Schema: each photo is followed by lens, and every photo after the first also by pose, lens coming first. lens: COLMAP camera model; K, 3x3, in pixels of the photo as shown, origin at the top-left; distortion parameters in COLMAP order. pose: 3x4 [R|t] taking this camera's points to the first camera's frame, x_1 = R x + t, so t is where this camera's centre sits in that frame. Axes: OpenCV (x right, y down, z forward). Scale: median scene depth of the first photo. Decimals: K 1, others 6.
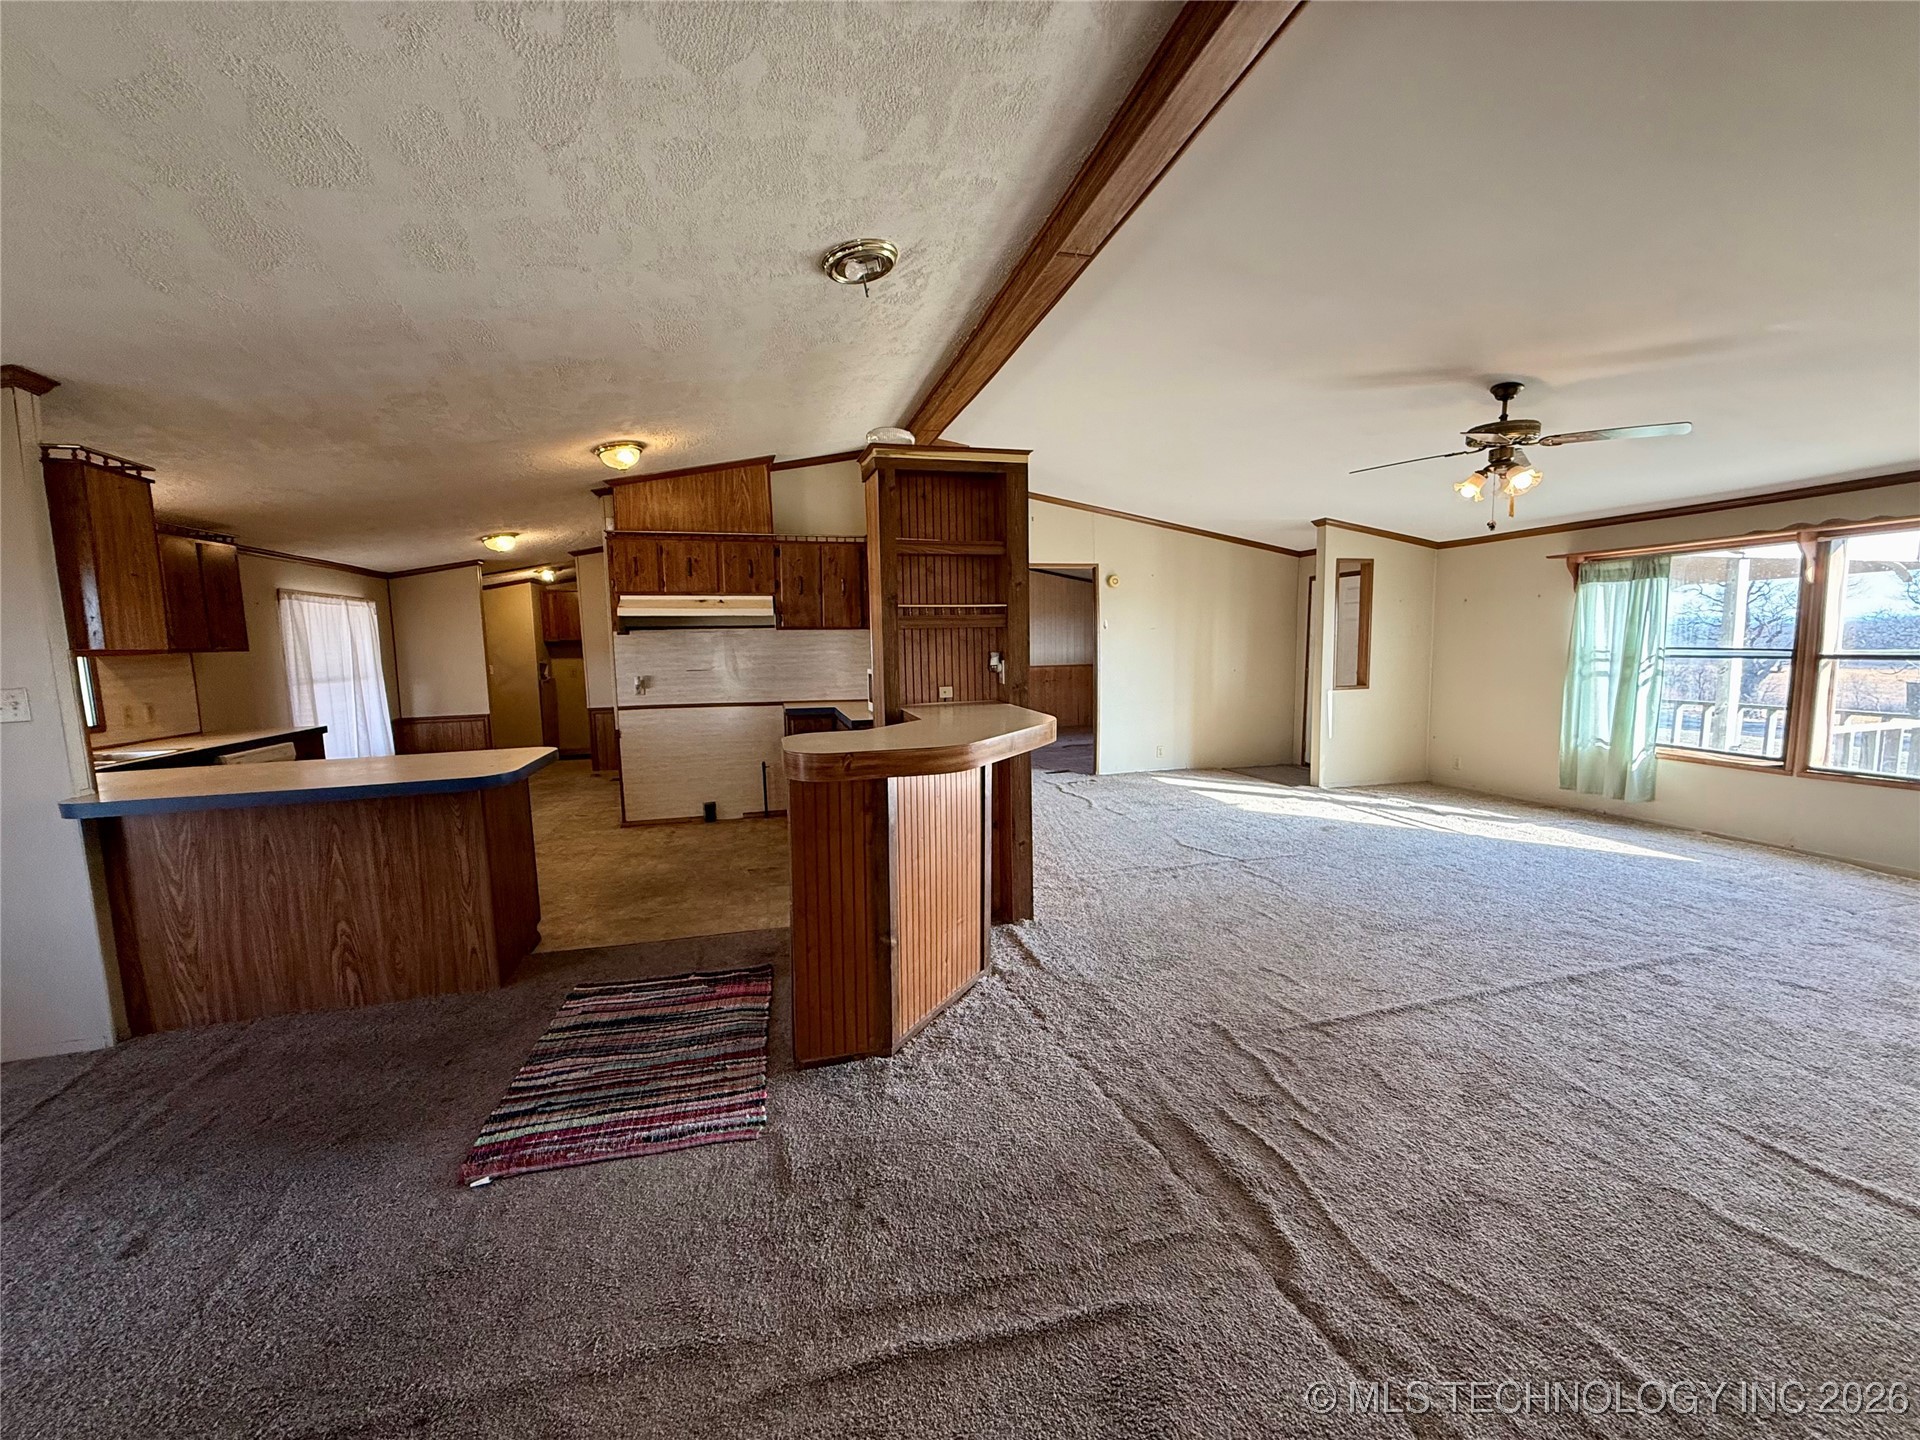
lens RADIAL K [[766.0, 0, 954.3], [0, 766.0, 720.3], [0, 0, 1]] dist [0.000153, -0.000587]
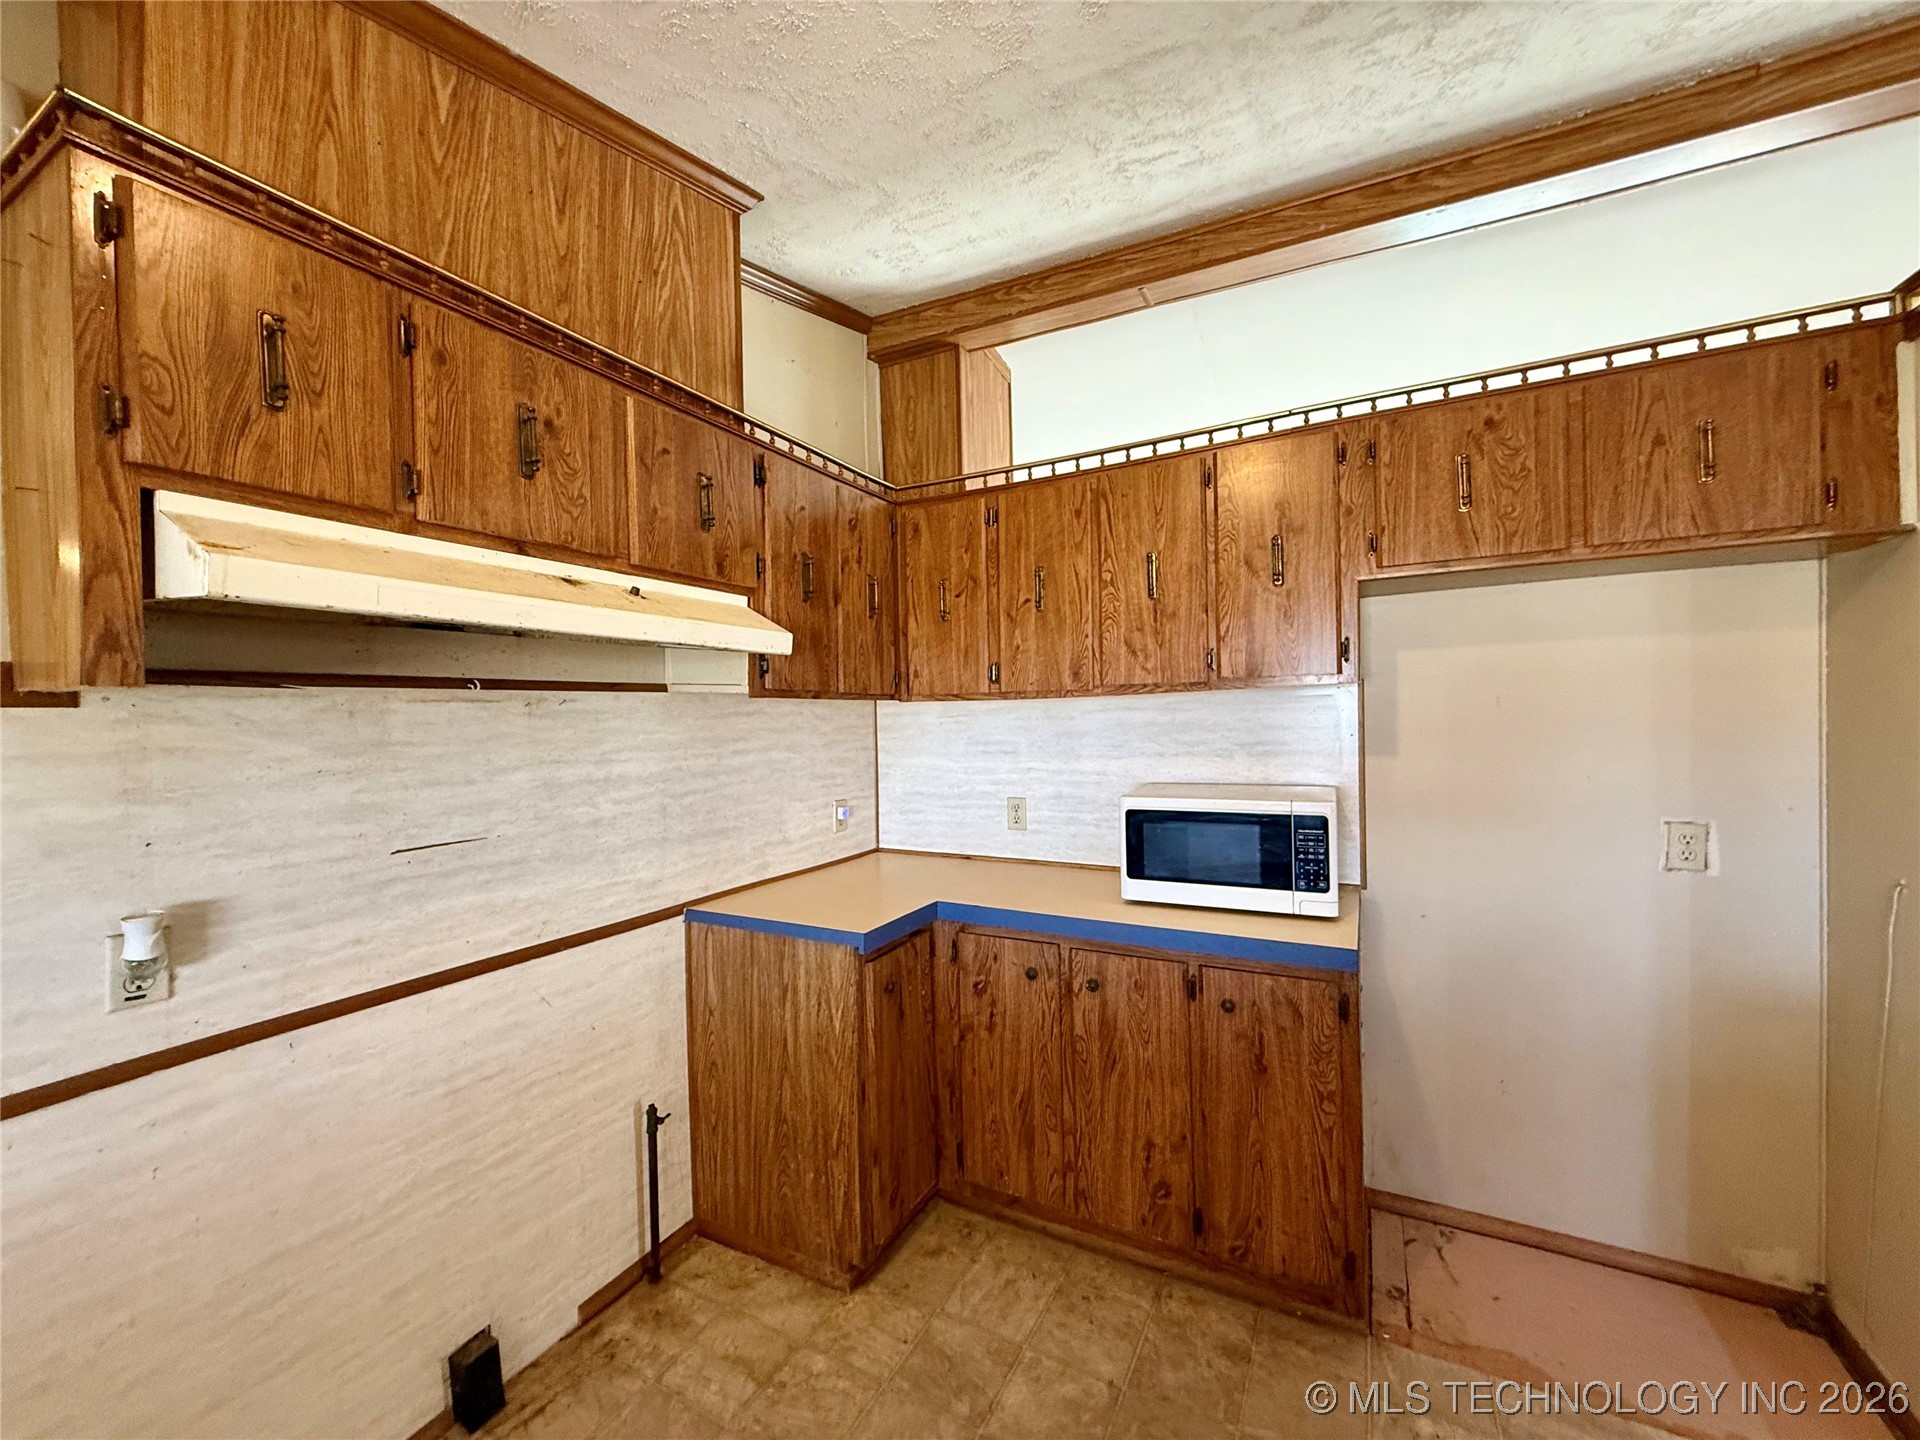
lens RADIAL K [[766.0, 0, 962.5], [0, 766.0, 720.8], [0, 0, 1]] dist [0.000153, -0.000587]
pose [[0.664601, -0.002944, 0.747193, -0.442647], [0.089999, 0.993027, -0.076138, -0.076620], [-0.741759, 0.117847, 0.660232, 0.740379]]
